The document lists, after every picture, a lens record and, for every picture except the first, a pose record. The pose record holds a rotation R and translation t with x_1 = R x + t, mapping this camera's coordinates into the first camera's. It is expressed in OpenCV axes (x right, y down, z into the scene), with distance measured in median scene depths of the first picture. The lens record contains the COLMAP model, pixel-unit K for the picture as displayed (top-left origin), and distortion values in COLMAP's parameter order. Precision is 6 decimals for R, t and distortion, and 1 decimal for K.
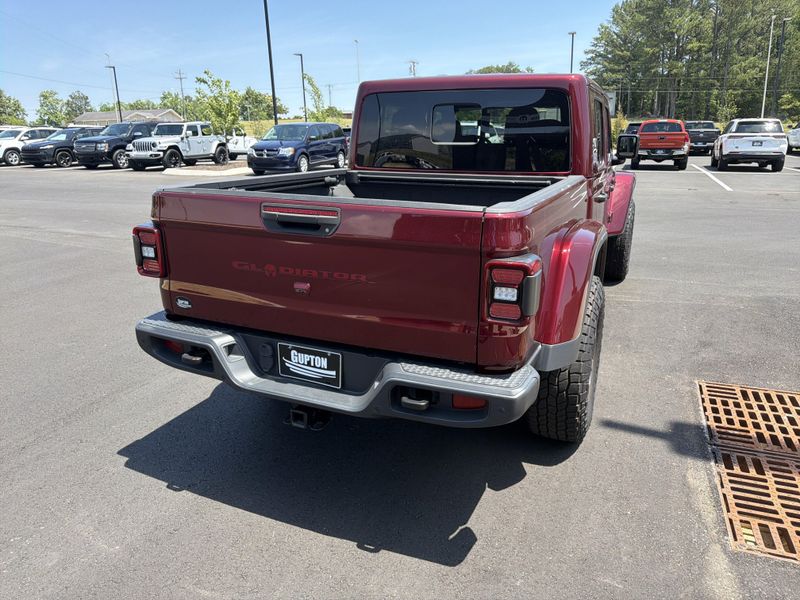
lens RADIAL K [[568.2, 0, 406.2], [0, 568.2, 295.3], [0, 0, 1]] dist [0.025270, -0.031341]
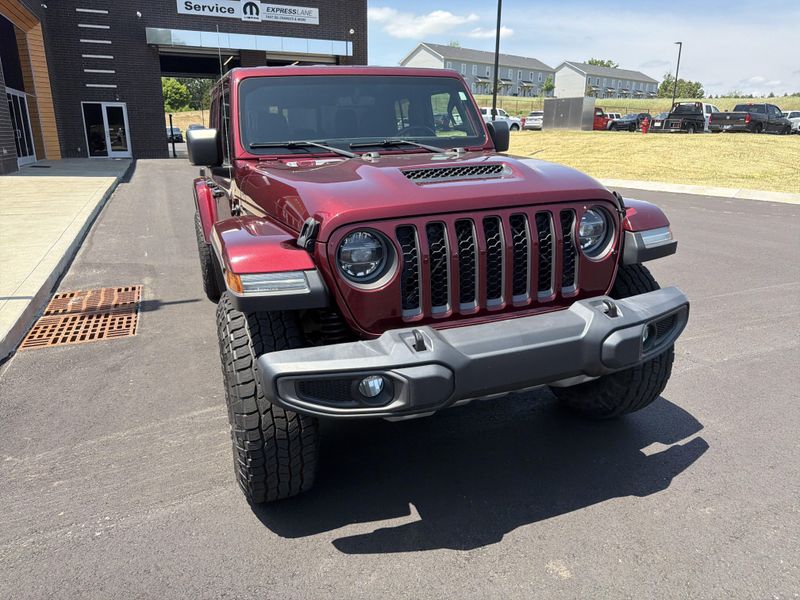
lens RADIAL K [[568.2, 0, 403.1], [0, 568.2, 300.0], [0, 0, 1]] dist [0.025270, -0.031341]
pose [[-0.715794, 0.215601, -0.664196, 1.013477], [-0.164667, 0.872209, 0.460582, -0.648163], [0.678619, 0.439053, -0.588819, 2.351718]]
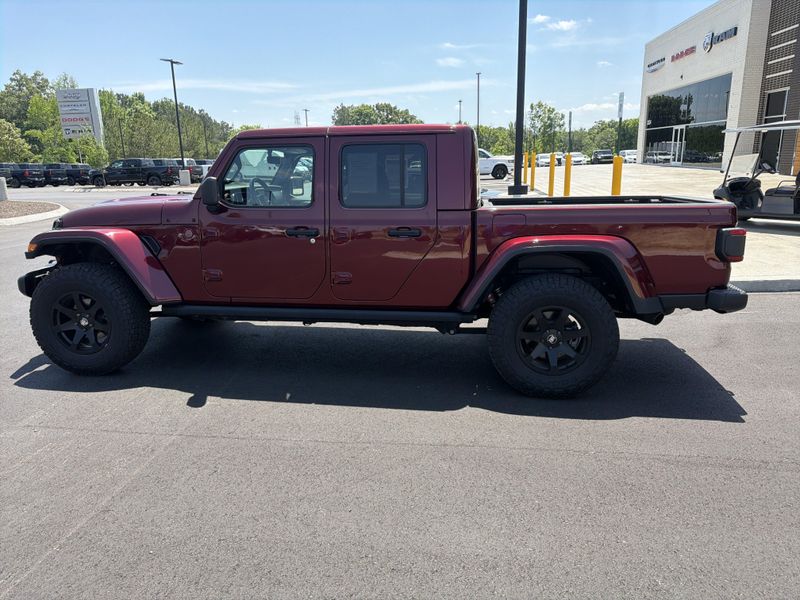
lens RADIAL K [[568.2, 0, 400.5], [0, 568.2, 295.2], [0, 0, 1]] dist [0.025270, -0.031341]
pose [[-0.269596, -0.200764, 0.941813, -1.244180], [0.276018, 0.920879, 0.275313, -0.463202], [-0.922568, 0.334180, -0.192851, 1.612210]]
